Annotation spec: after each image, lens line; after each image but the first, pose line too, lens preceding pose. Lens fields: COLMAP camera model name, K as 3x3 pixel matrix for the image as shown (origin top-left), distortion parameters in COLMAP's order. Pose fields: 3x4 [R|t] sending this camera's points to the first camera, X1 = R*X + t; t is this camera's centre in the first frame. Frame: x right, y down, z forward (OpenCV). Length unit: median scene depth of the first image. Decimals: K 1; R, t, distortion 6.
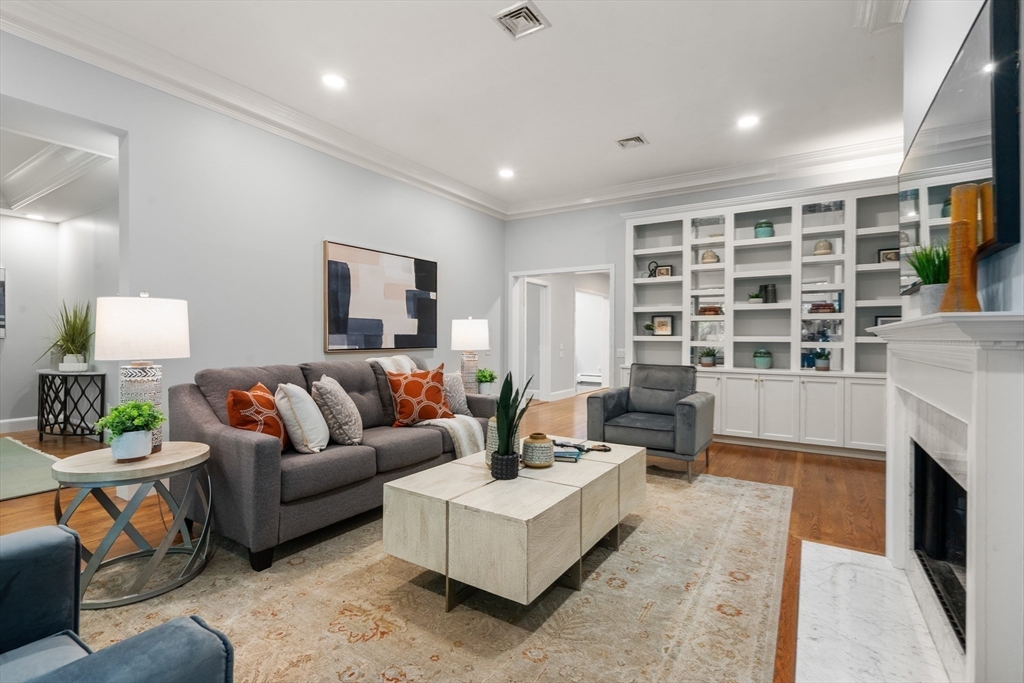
lens RADIAL K [[467.6, 0, 512.0], [0, 467.6, 341.5], [0, 0, 1]] dist [-0.002302, -0.000805]
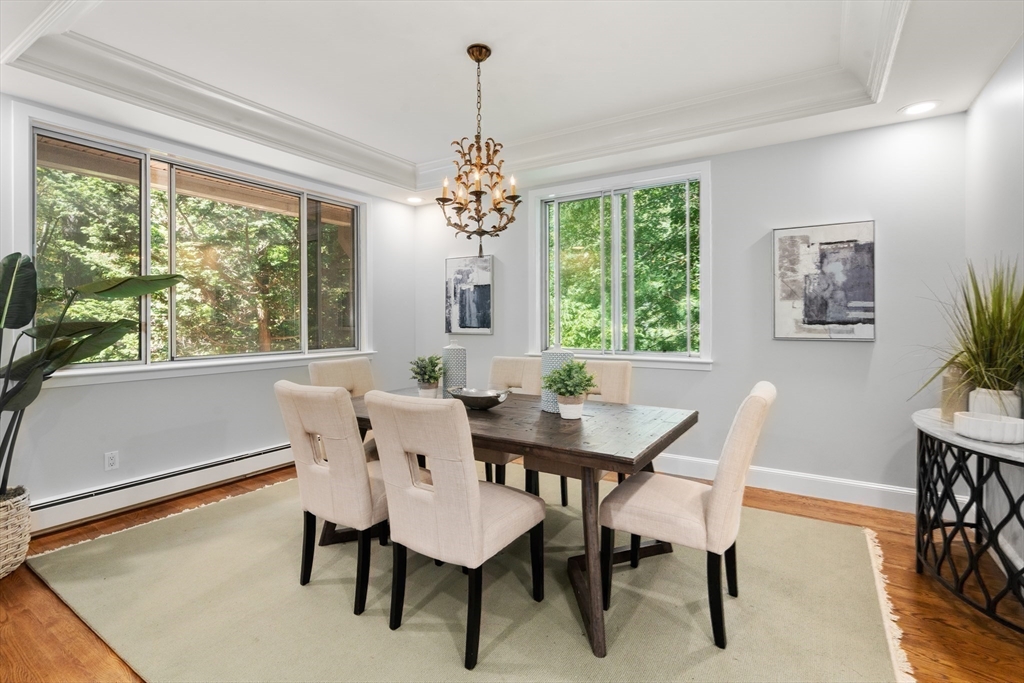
lens RADIAL K [[488.4, 0, 507.1], [0, 488.4, 317.2], [0, 0, 1]] dist [0.001245, 0.000017]
pose [[0.000641, -0.004128, -0.999991, -0.492248], [-0.001918, 0.999990, -0.004129, -0.033894], [0.999998, 0.001920, 0.000633, 0.553332]]
